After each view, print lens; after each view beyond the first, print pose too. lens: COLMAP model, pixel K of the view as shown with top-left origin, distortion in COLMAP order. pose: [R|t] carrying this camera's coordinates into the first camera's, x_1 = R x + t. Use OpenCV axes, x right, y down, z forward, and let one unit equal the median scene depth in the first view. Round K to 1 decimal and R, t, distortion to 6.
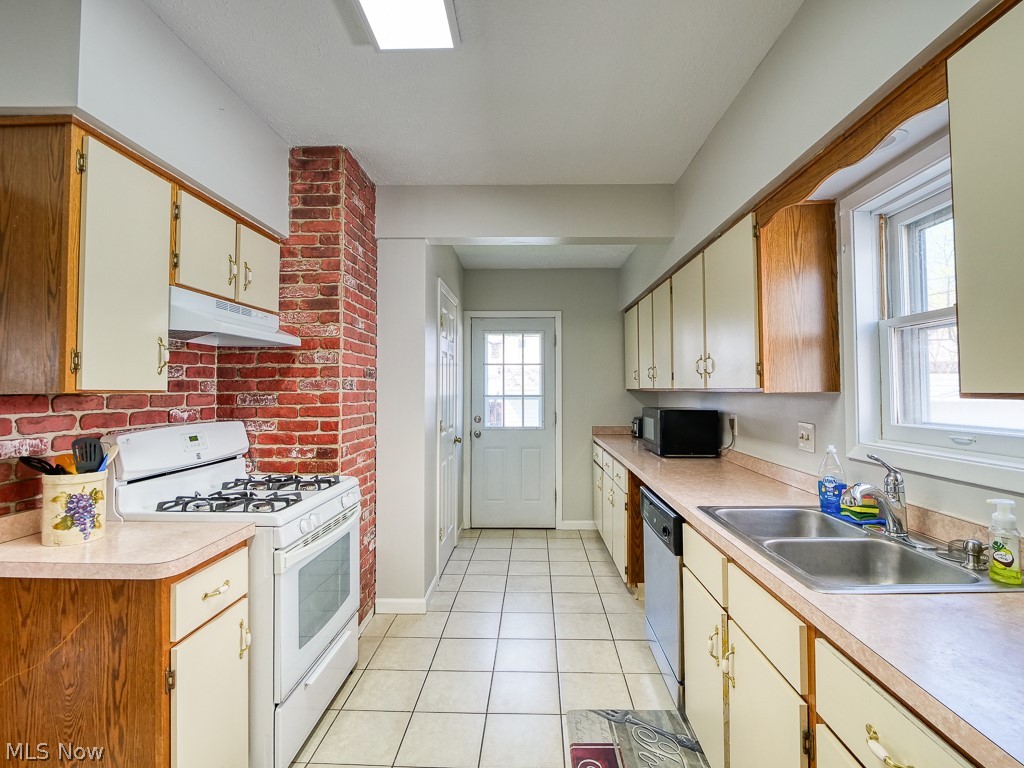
lens RADIAL K [[507.9, 0, 514.4], [0, 507.9, 380.9], [0, 0, 1]] dist [-0.010923, -0.000127]
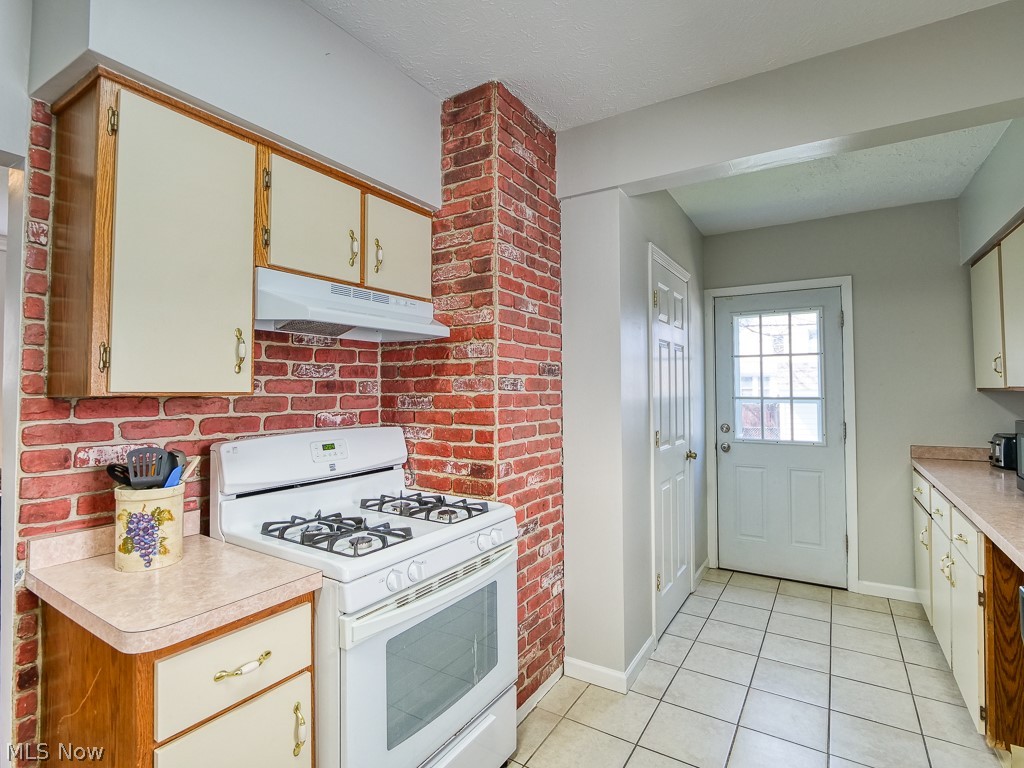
lens RADIAL K [[507.9, 0, 513.1], [0, 507.9, 375.5], [0, 0, 1]] dist [-0.010923, -0.000127]
pose [[0.864558, -0.016617, -0.502258, 0.071862], [0.011308, 0.999843, -0.013614, 0.005035], [0.502406, 0.006091, 0.864611, 0.336188]]
